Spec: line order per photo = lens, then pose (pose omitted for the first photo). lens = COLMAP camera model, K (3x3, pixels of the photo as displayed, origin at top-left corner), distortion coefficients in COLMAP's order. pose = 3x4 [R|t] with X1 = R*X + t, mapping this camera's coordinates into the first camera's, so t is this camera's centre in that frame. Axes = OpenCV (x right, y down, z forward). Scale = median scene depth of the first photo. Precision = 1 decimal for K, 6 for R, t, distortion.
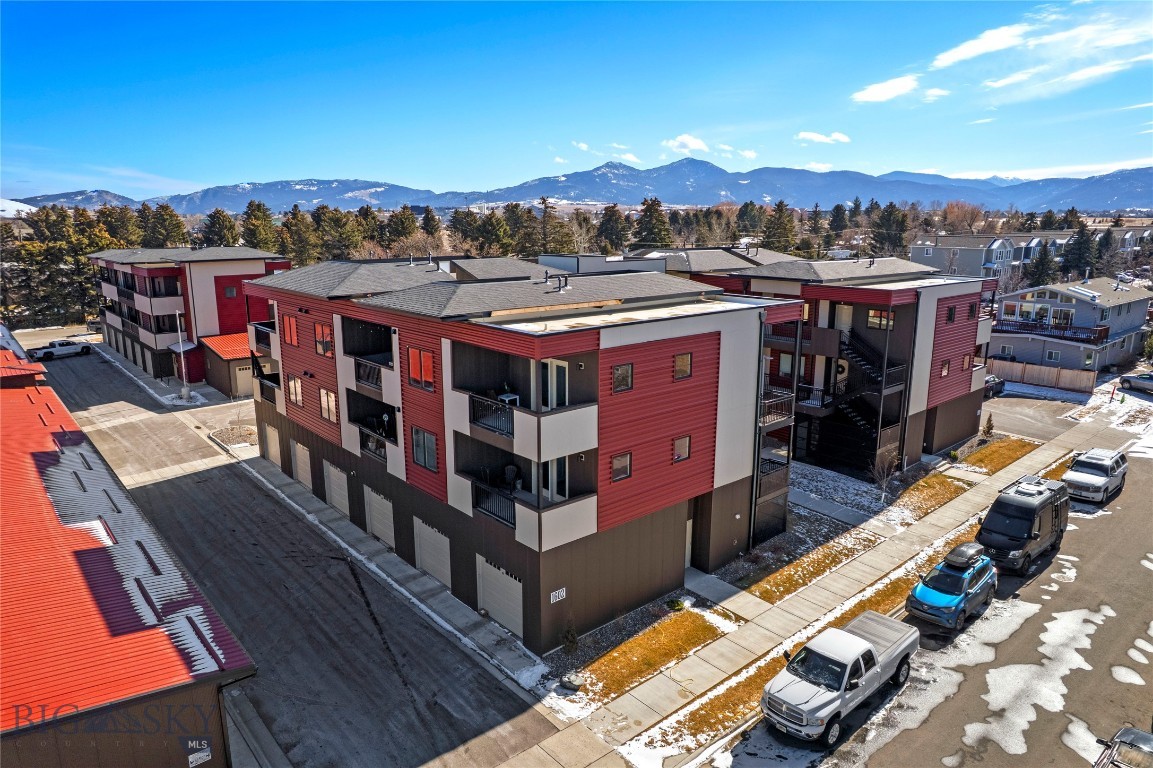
lens RADIAL K [[739.4, 0, 577.3], [0, 739.4, 384.6], [0, 0, 1]] dist [-0.082221, 0.073186]
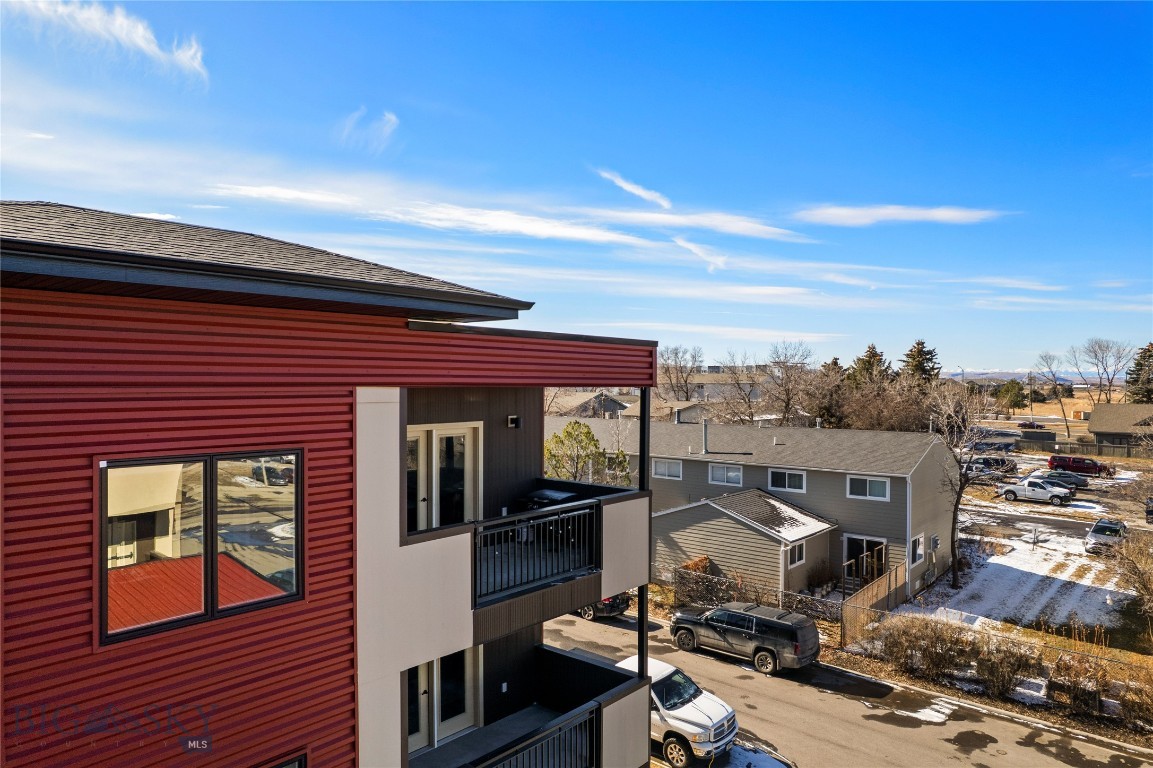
lens RADIAL K [[739.4, 0, 577.8], [0, 739.4, 386.6], [0, 0, 1]] dist [-0.082221, 0.073186]
pose [[-0.145051, -0.007782, 0.989394, -0.442009], [0.212761, 0.976331, 0.038871, -0.050225], [-0.966278, 0.216143, -0.139962, 0.848440]]
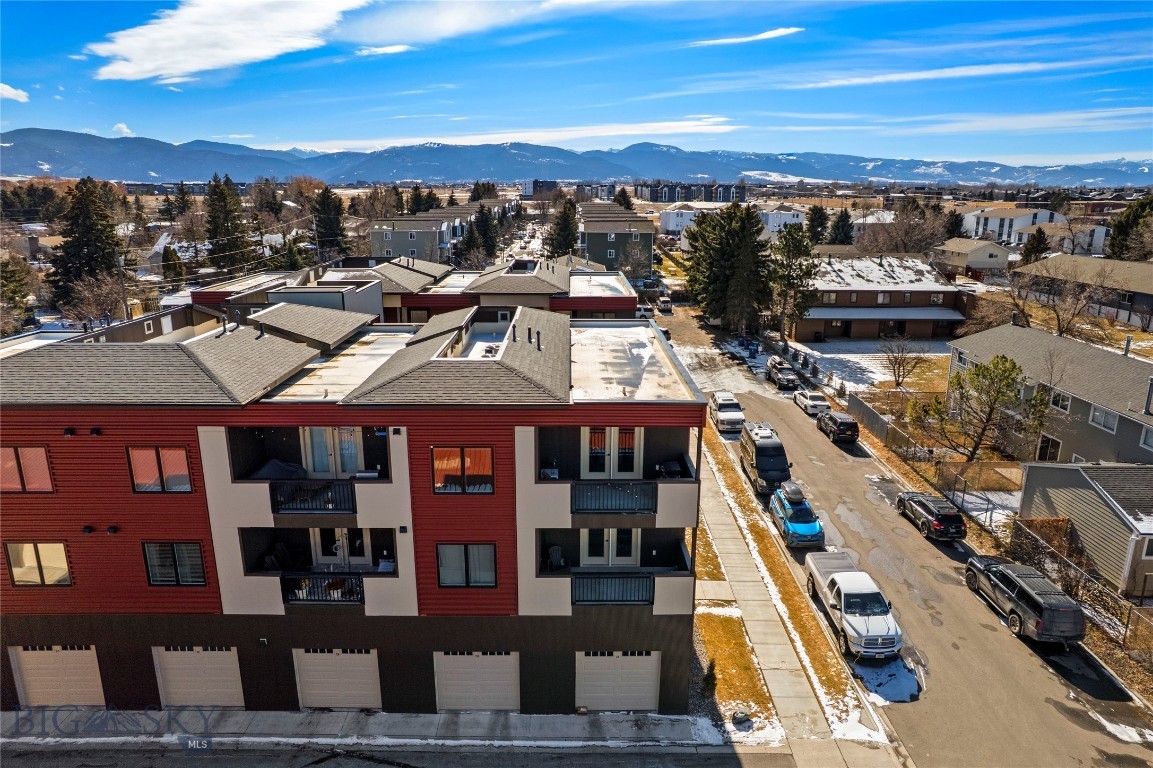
lens RADIAL K [[739.4, 0, 579.5], [0, 739.4, 386.9], [0, 0, 1]] dist [-0.082221, 0.073186]
pose [[0.648982, -0.192690, 0.735998, -0.656385], [0.162107, 0.980203, 0.113683, -0.168753], [-0.743333, 0.045532, 0.667371, 0.348621]]
